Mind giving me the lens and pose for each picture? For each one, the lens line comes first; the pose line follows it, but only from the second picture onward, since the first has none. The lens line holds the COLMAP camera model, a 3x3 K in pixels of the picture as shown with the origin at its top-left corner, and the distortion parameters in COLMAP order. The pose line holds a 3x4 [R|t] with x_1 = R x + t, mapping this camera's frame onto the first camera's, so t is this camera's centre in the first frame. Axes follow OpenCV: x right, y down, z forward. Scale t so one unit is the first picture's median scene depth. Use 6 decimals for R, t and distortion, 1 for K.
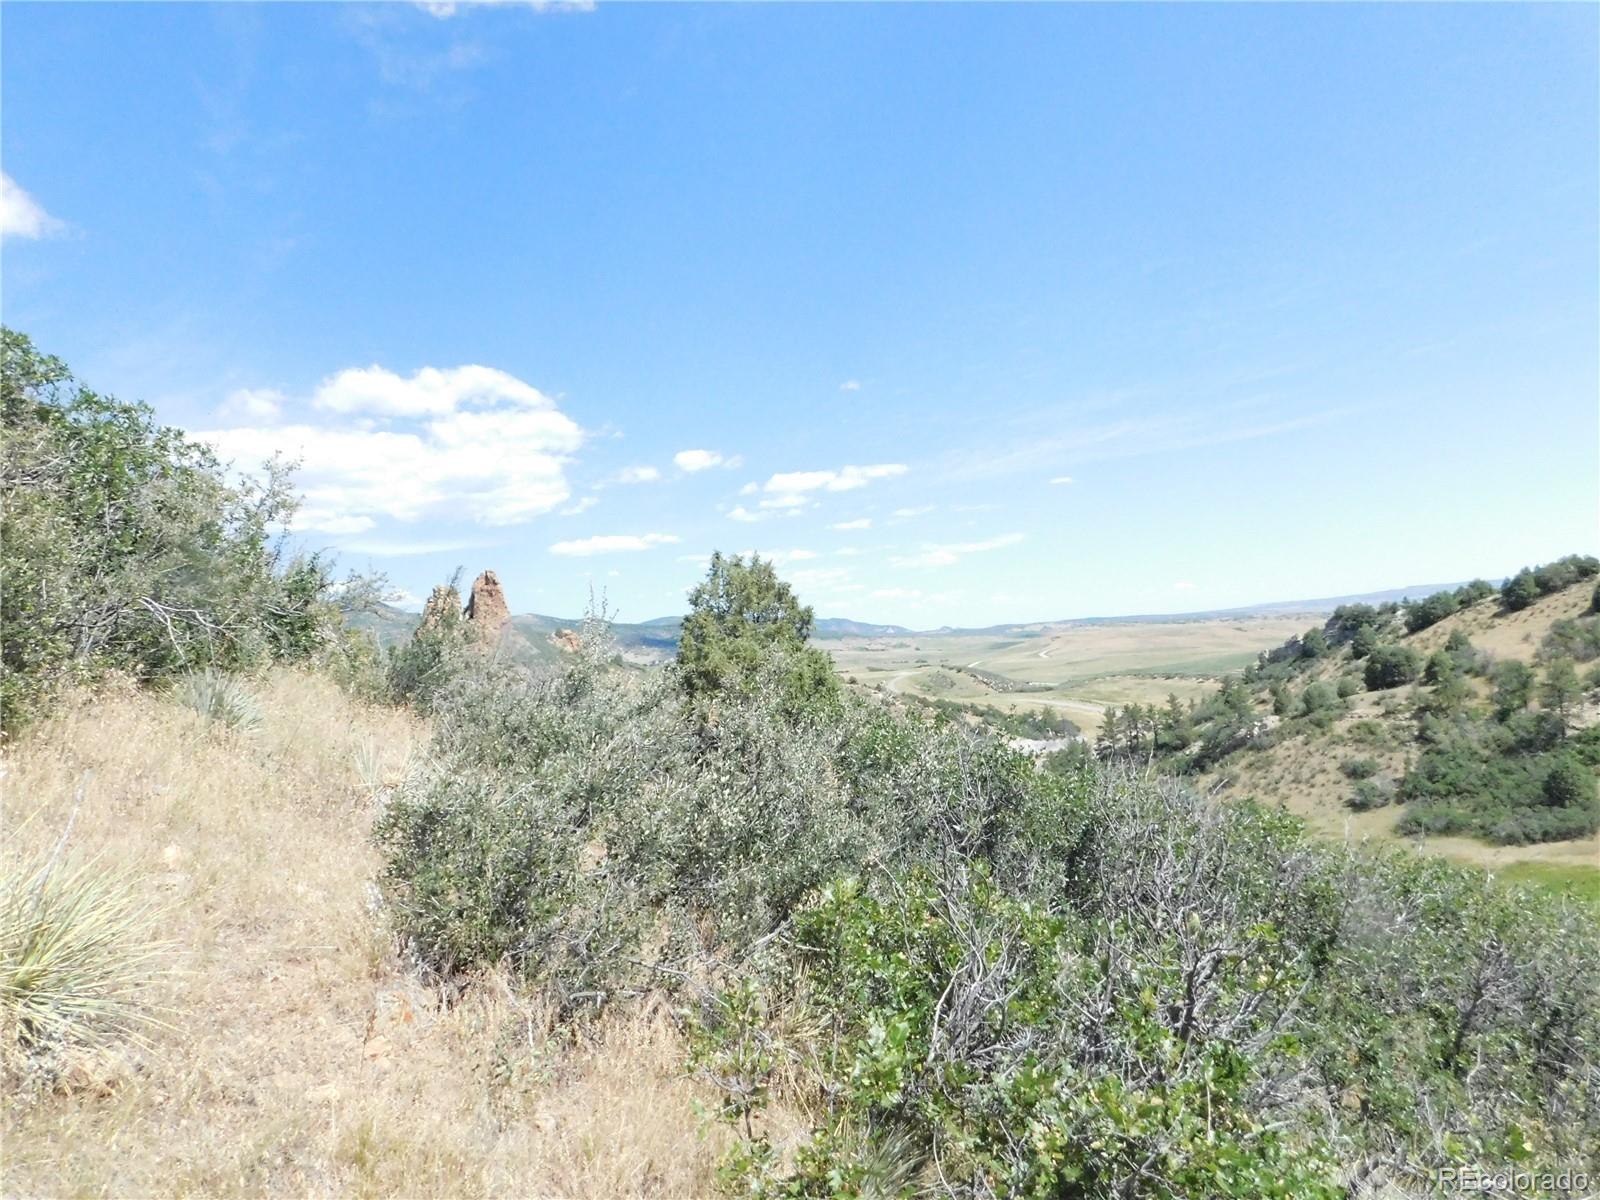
lens RADIAL K [[1061.1, 0, 808.5], [0, 1061.1, 601.8], [0, 0, 1]] dist [-0.068858, 0.052293]
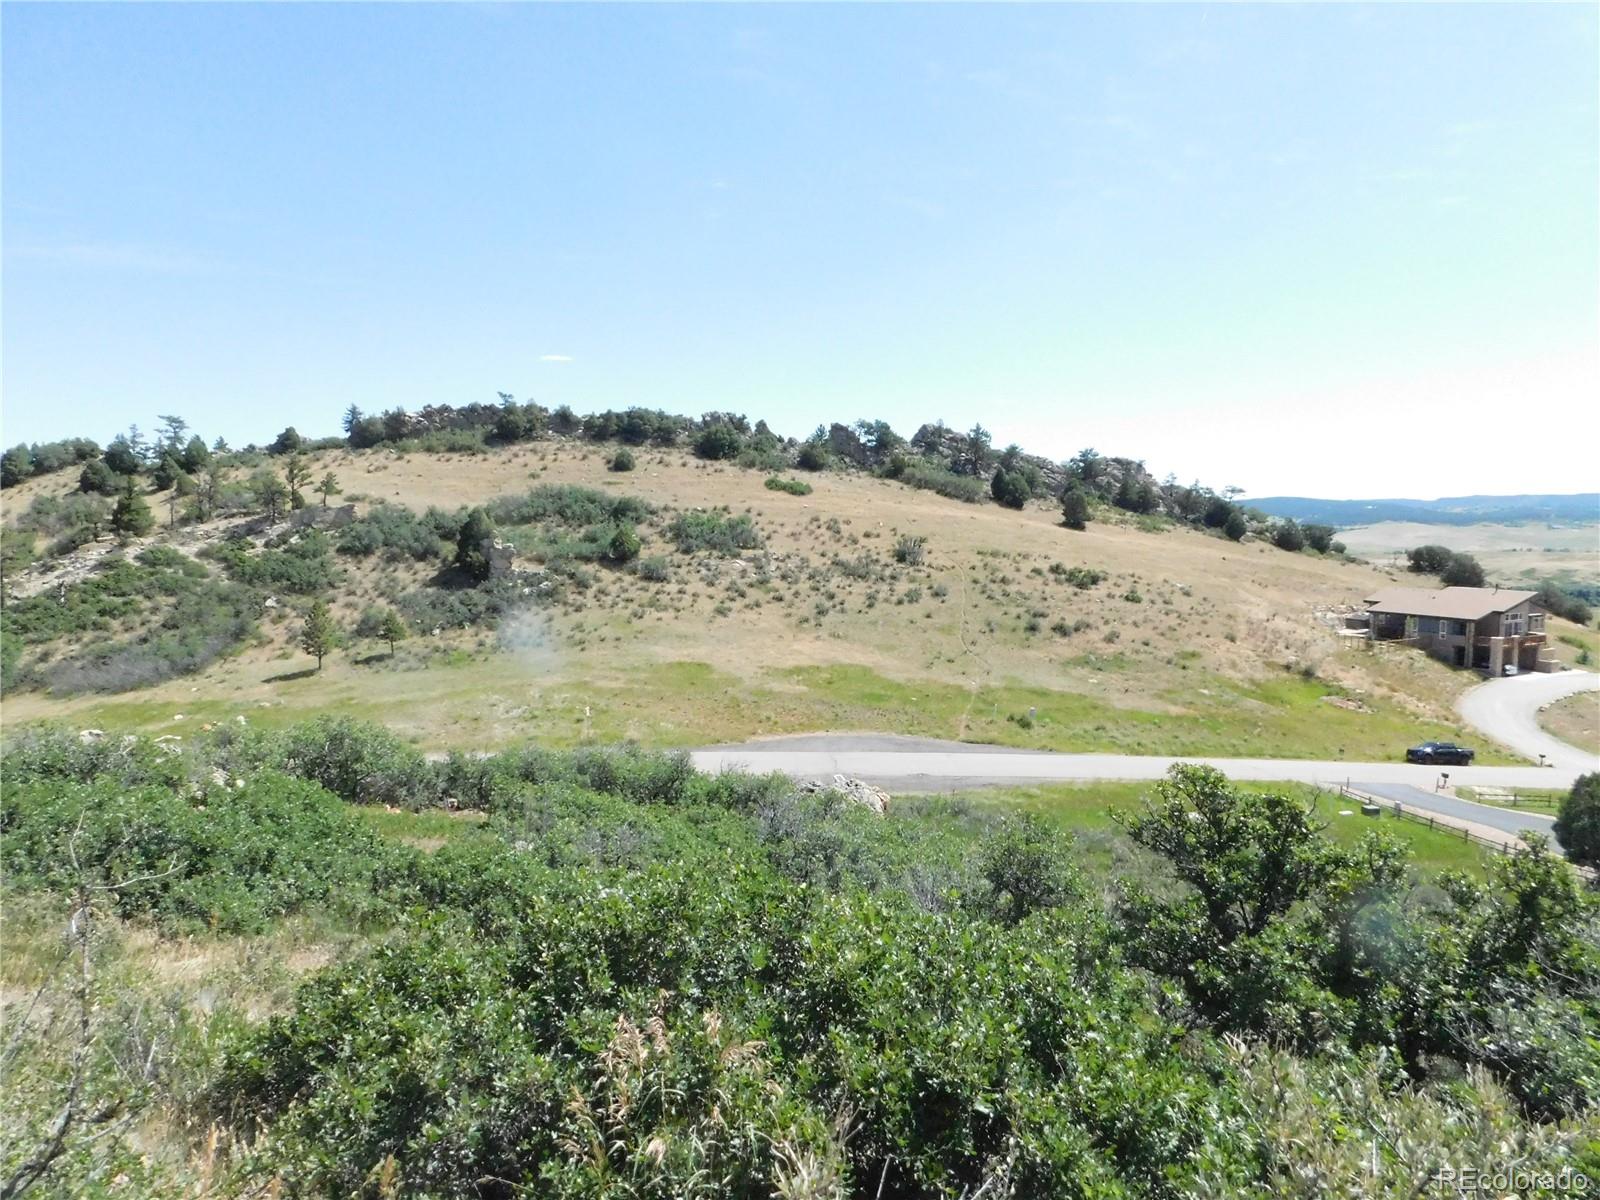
lens RADIAL K [[1061.1, 0, 808.5], [0, 1061.1, 601.8], [0, 0, 1]] dist [-0.068858, 0.052293]
pose [[0.376355, 0.010124, 0.926420, 0.122677], [-0.071462, 0.997278, 0.018133, 0.047169], [-0.923716, -0.073028, 0.376054, 0.003282]]
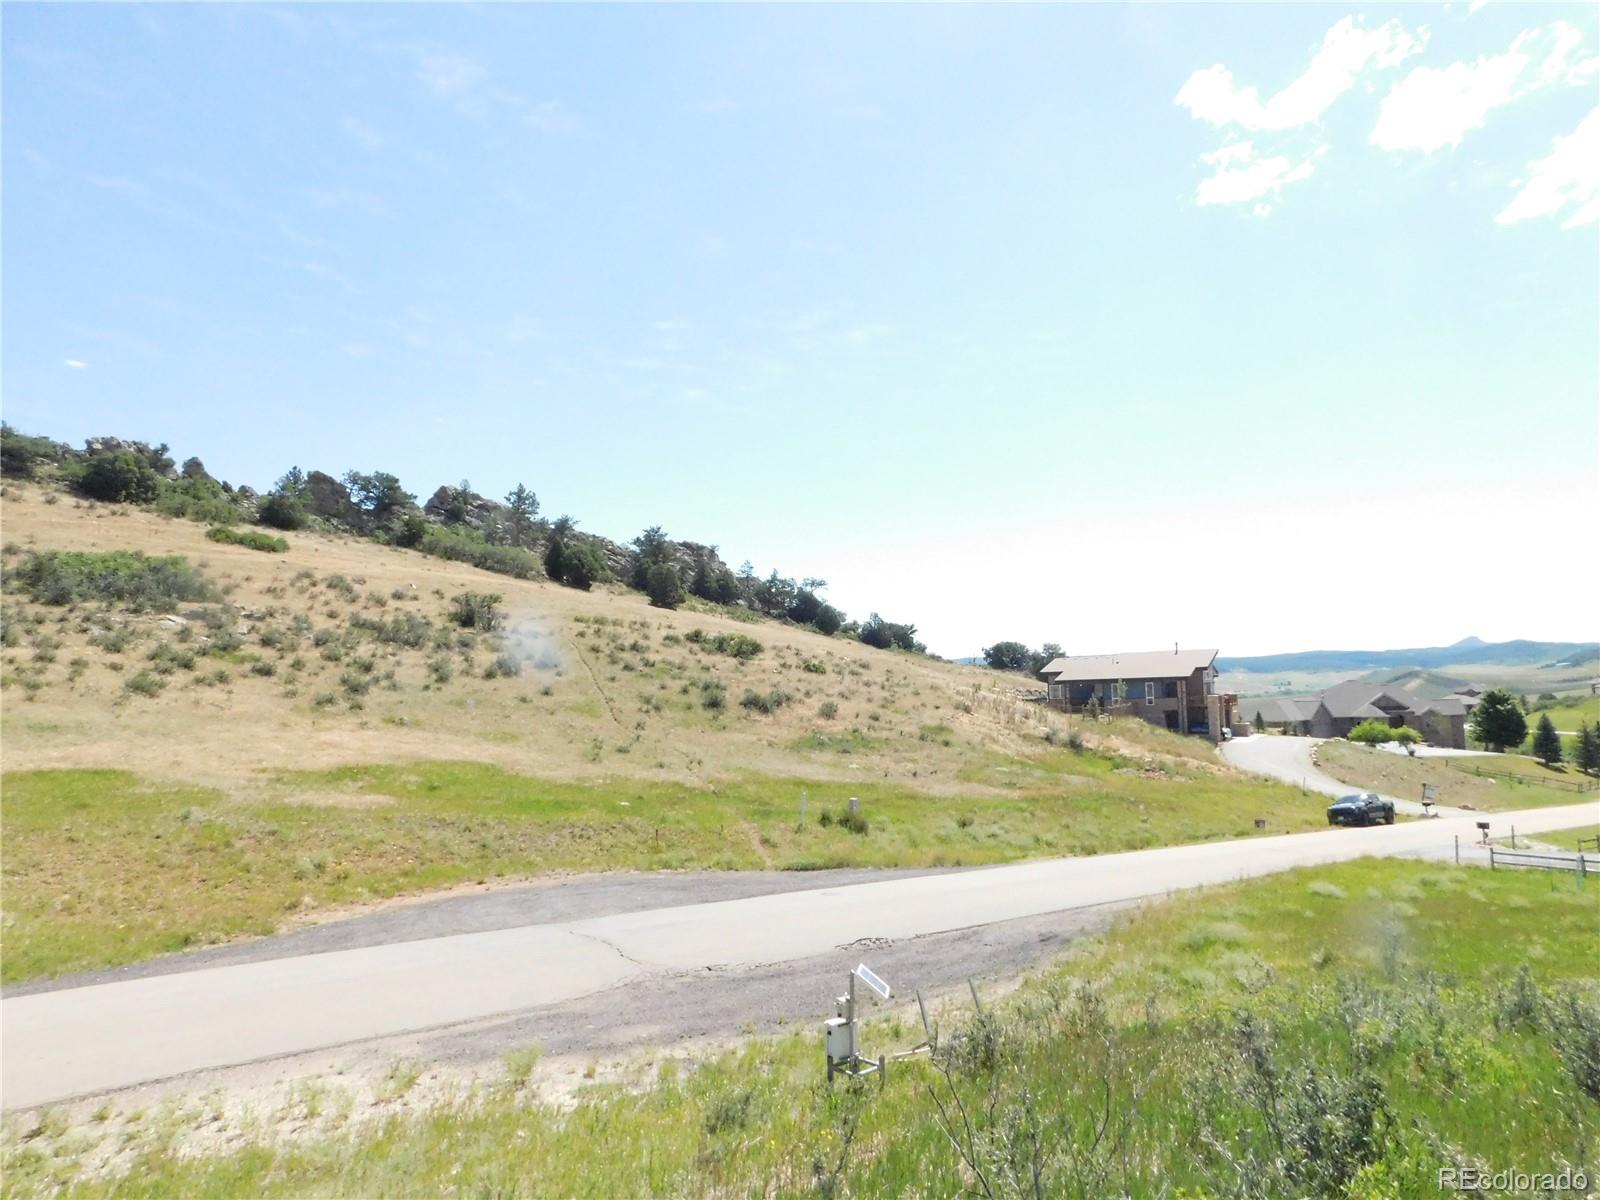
lens RADIAL K [[1061.6, 0, 809.7], [0, 1061.6, 599.5], [0, 0, 1]] dist [-0.072094, 0.059579]
pose [[-0.130584, 0.169280, 0.976879, 0.390751], [0.004034, 0.985398, -0.170217, 0.100511], [-0.991429, -0.018287, -0.129360, 0.150940]]
